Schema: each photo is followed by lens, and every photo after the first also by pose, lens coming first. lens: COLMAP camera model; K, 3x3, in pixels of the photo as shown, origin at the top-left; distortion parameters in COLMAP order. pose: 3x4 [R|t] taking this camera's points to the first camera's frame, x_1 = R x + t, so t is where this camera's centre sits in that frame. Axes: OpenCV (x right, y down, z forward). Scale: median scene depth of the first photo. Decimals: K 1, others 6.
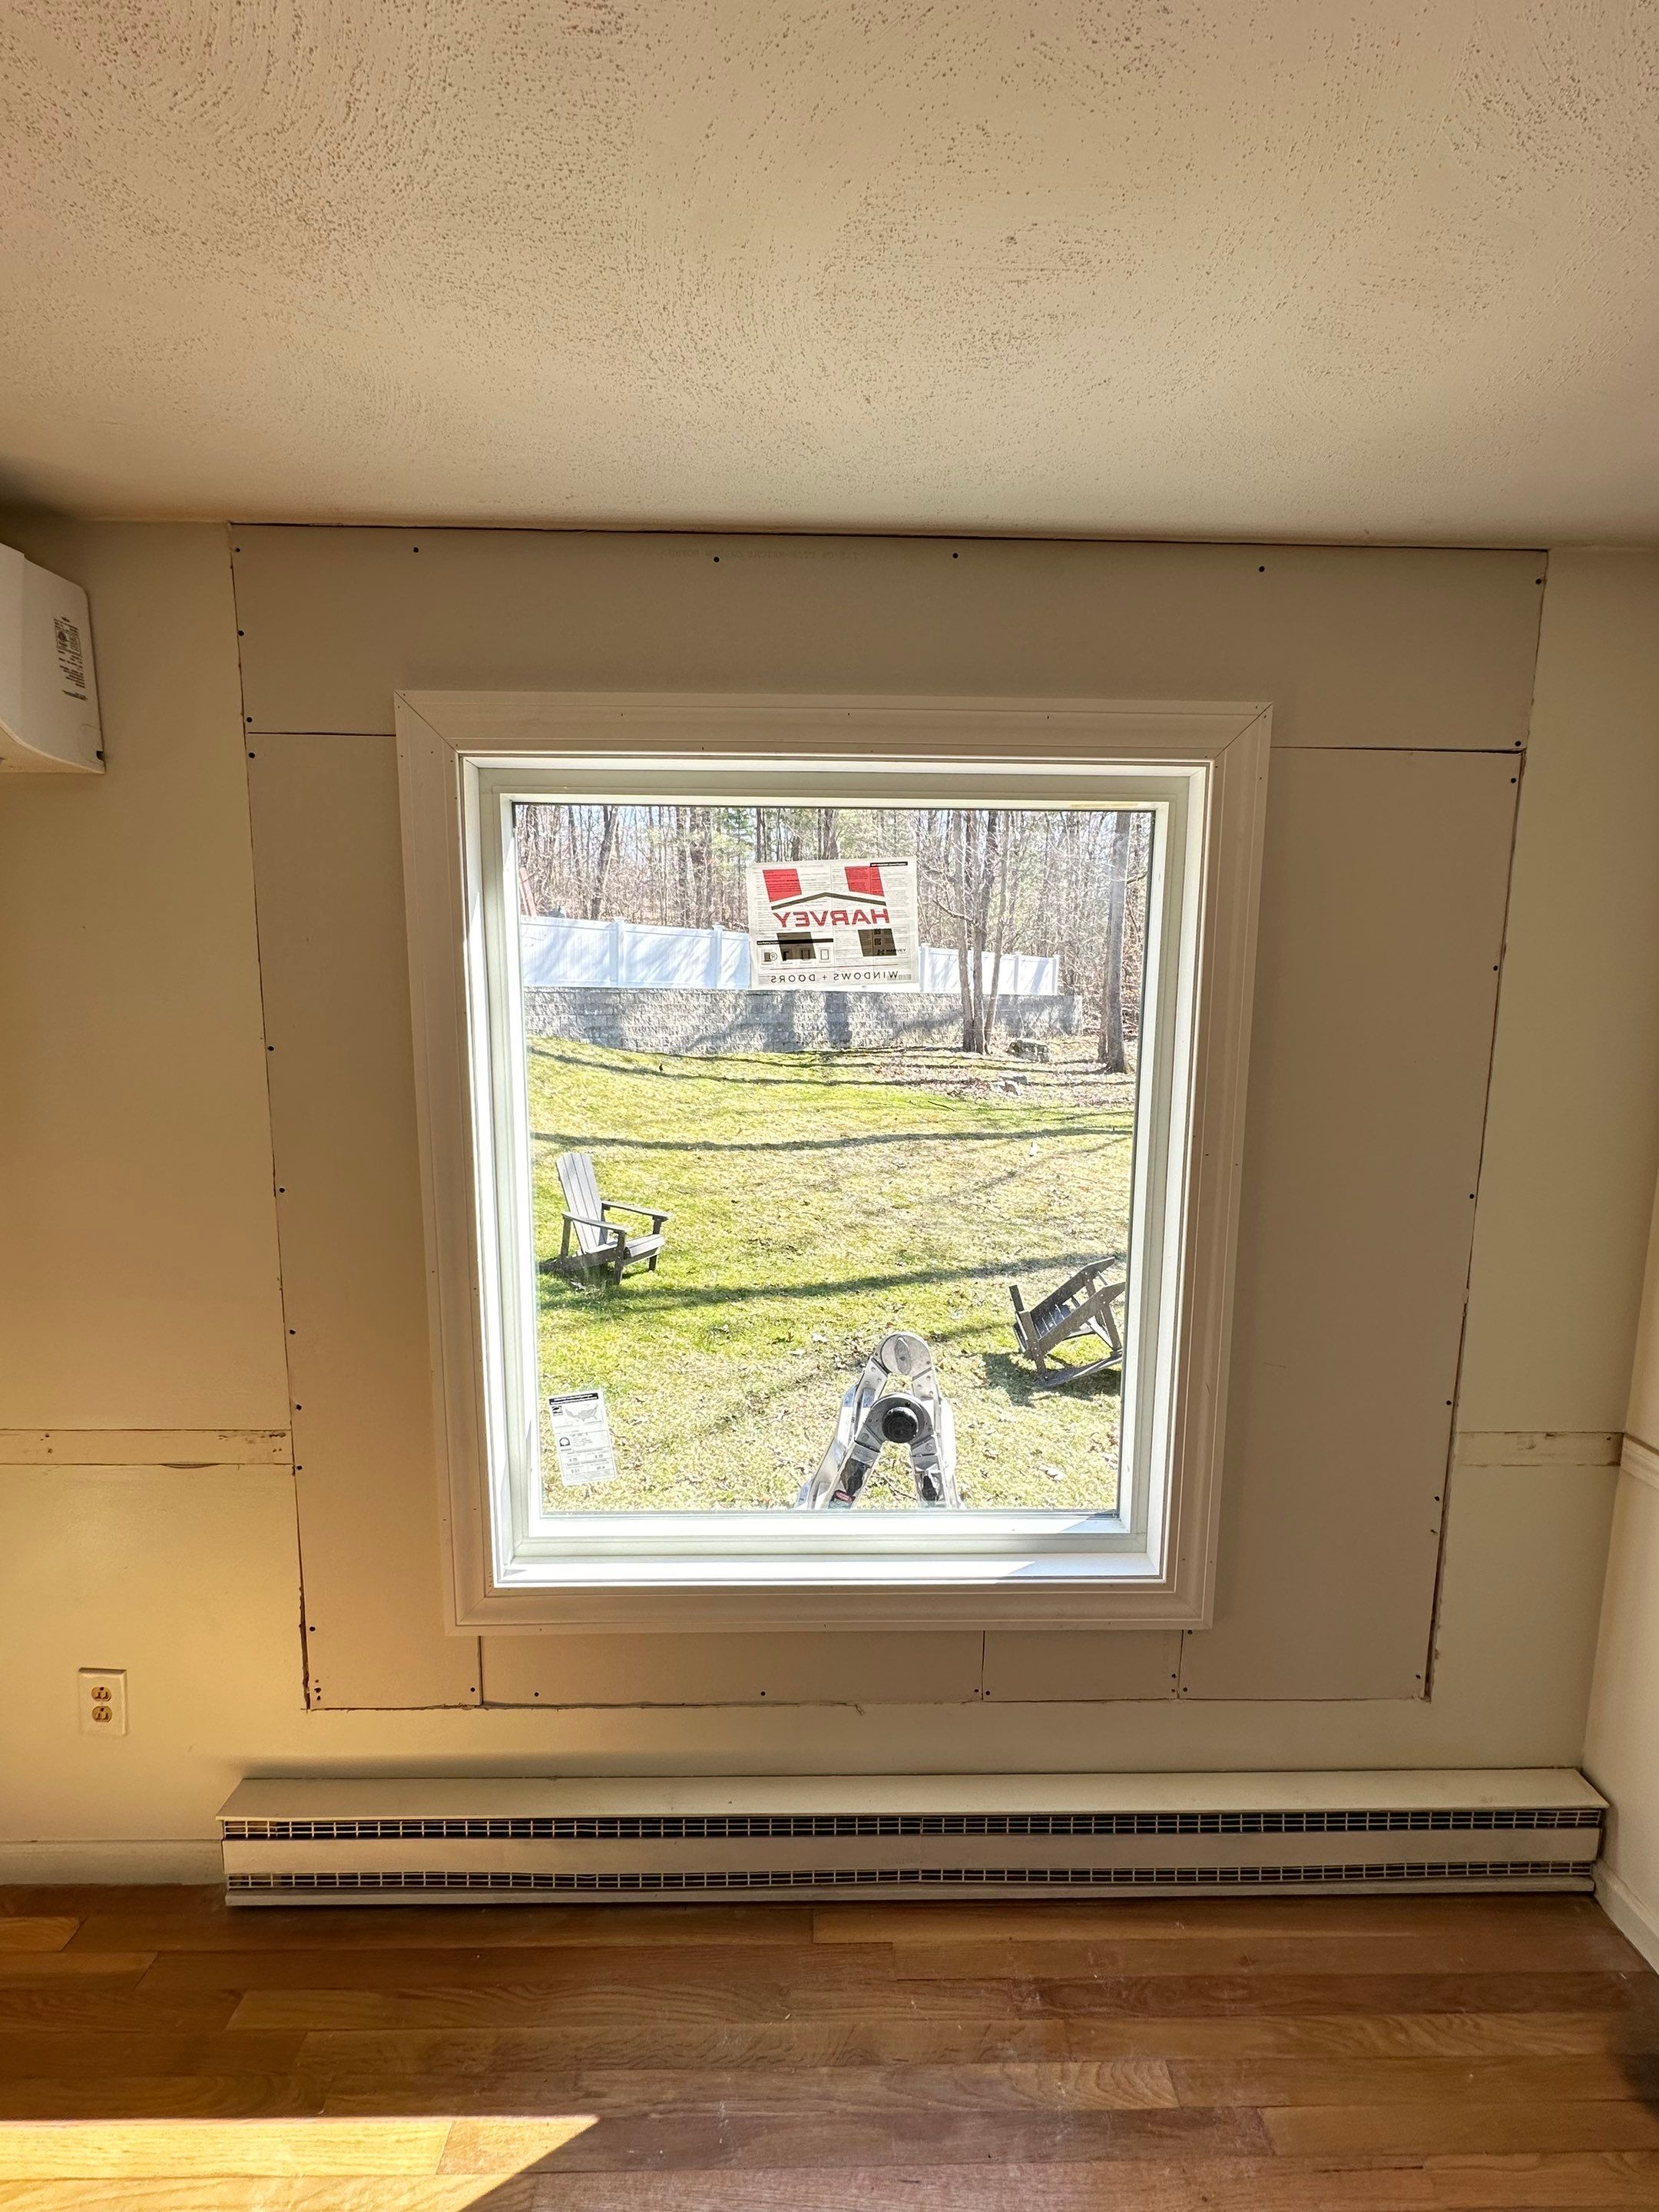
lens RADIAL K [[874.5, 0, 834.4], [0, 874.5, 1104.5], [0, 0, 1]] dist [0.002845, -0.000788]
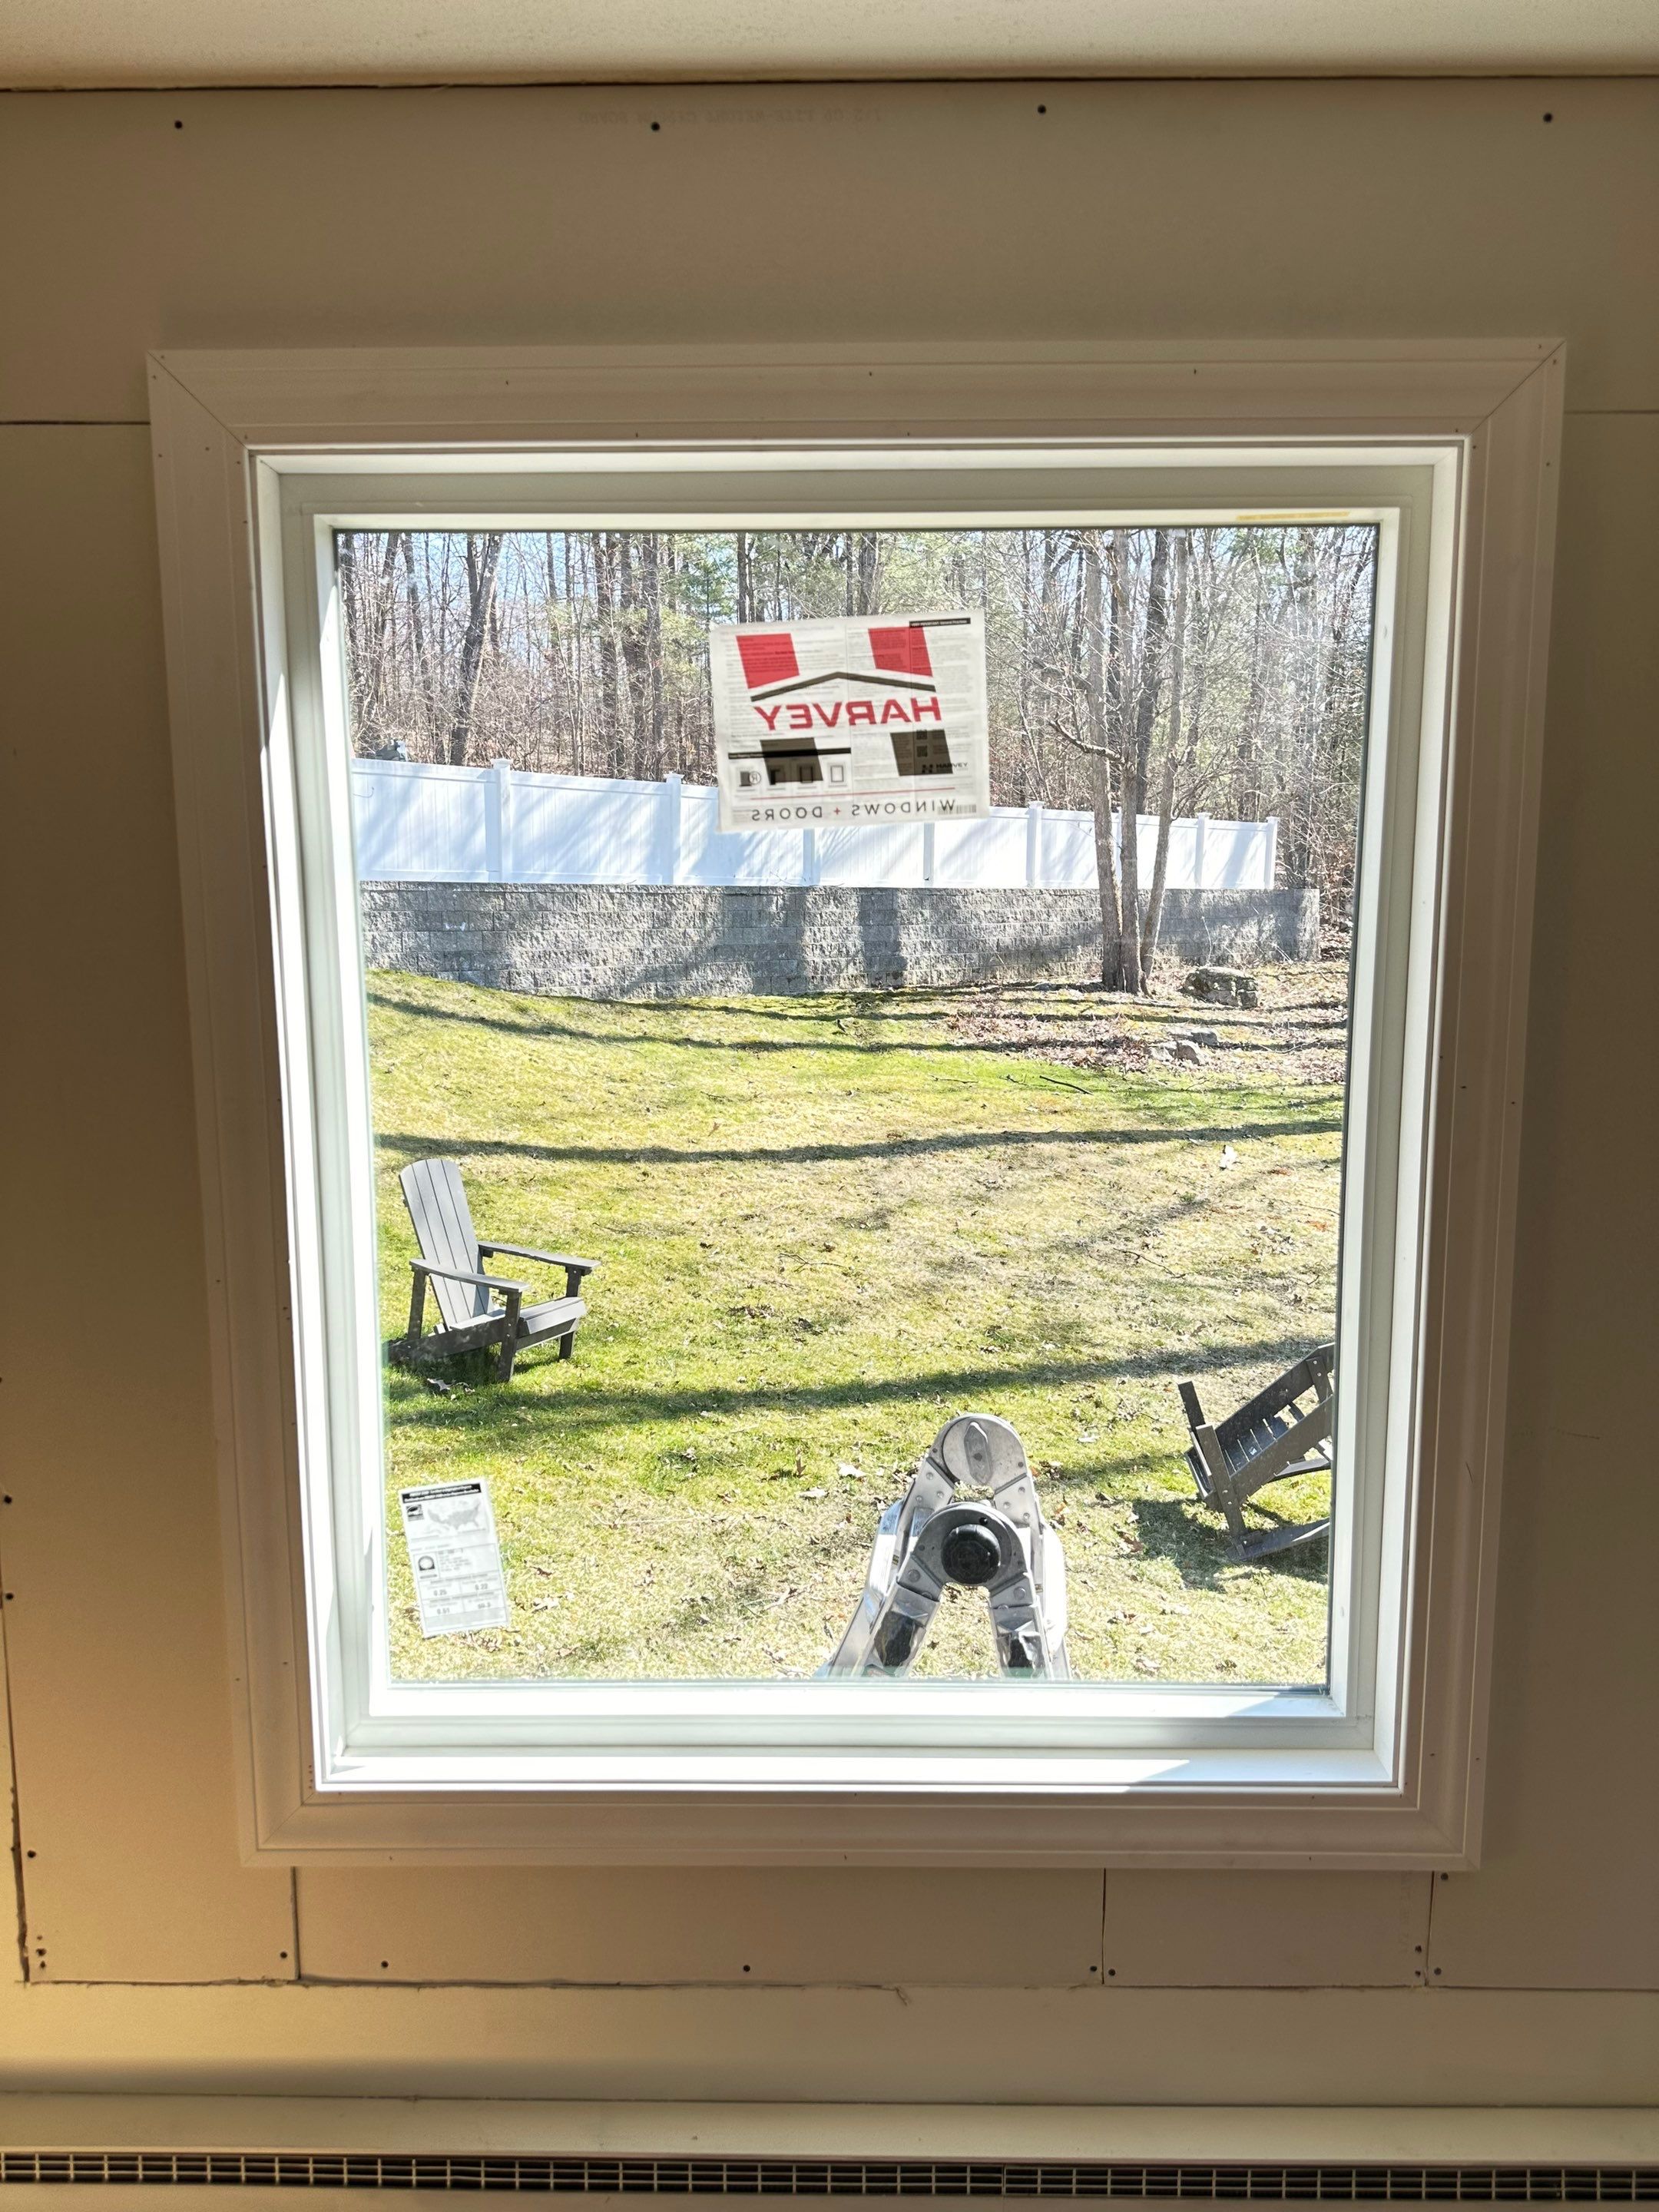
lens RADIAL K [[1521.1, 0, 828.9], [0, 1521.1, 1109.6], [0, 0, 1]] dist [0.152409, -0.214399]
pose [[0.999429, -0.006617, -0.033140, 0.016711], [0.007043, 0.999894, 0.012770, 0.051321], [0.033052, -0.012996, 0.999369, -0.091629]]
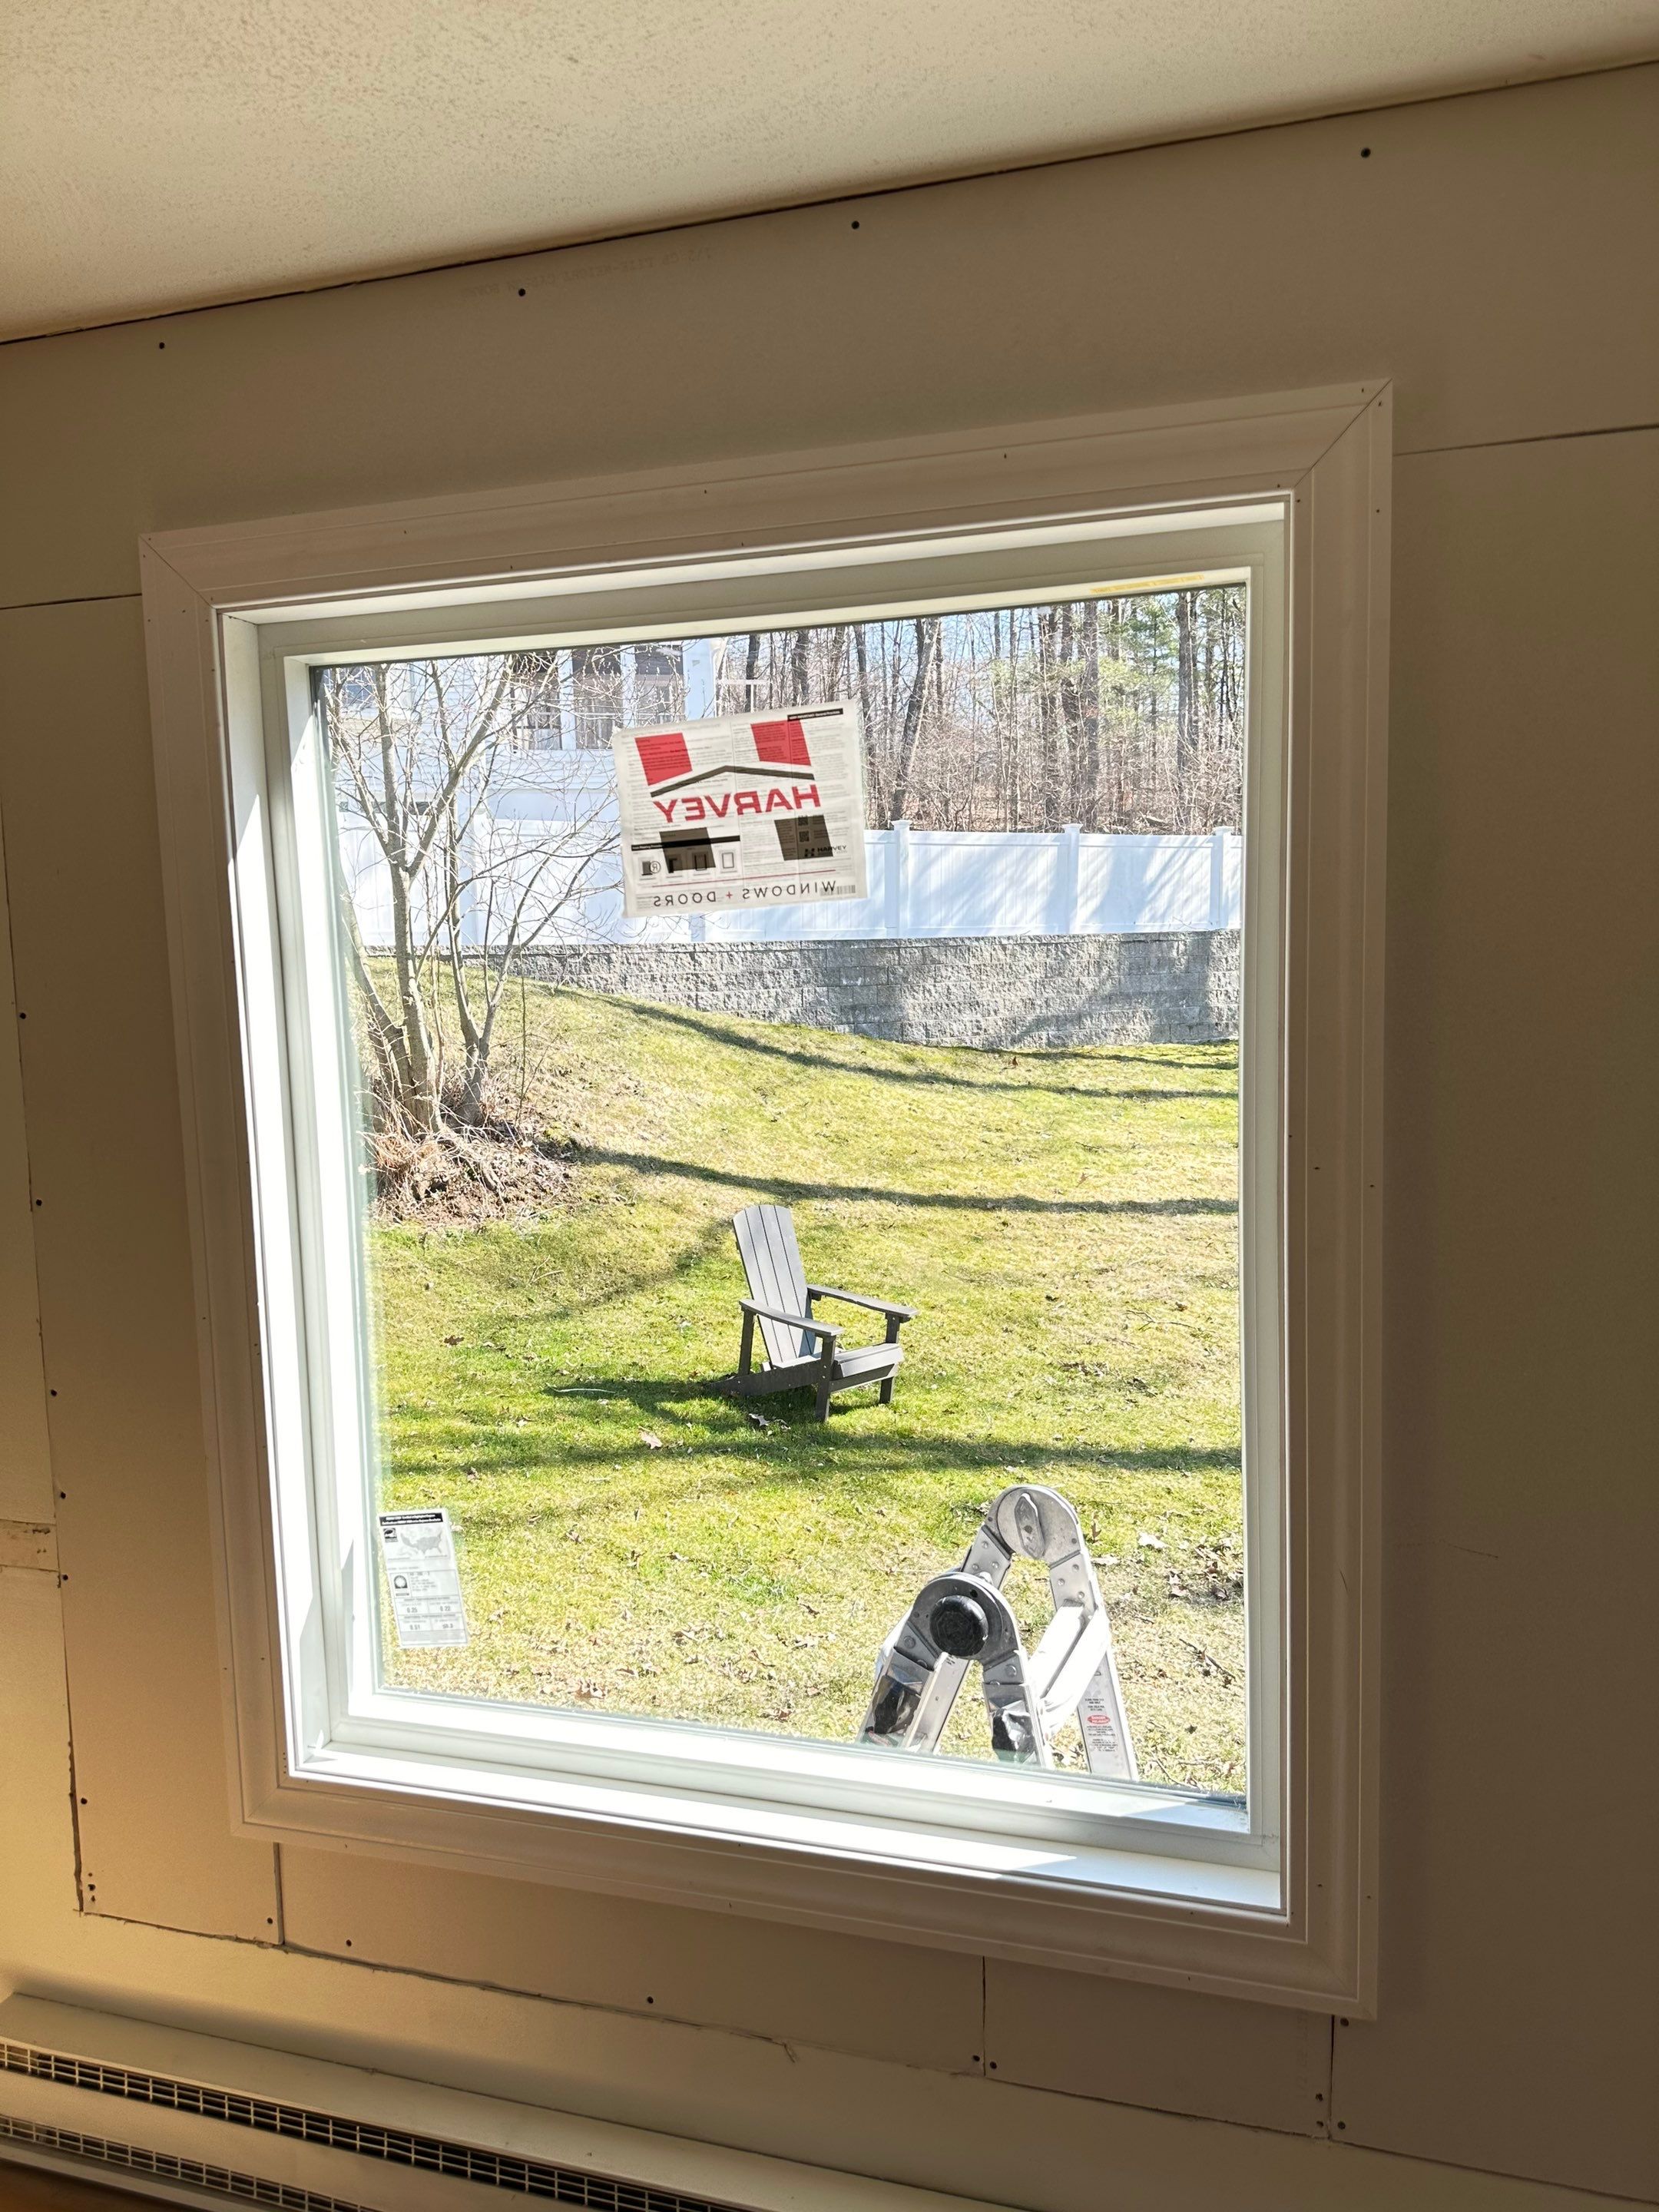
lens RADIAL K [[1521.1, 0, 828.9], [0, 1521.1, 1109.6], [0, 0, 1]] dist [0.152409, -0.214399]
pose [[0.951123, -0.001775, -0.308808, 0.394632], [-0.004146, 0.999820, -0.018516, 0.035528], [0.308785, 0.018891, 0.950944, -0.066821]]
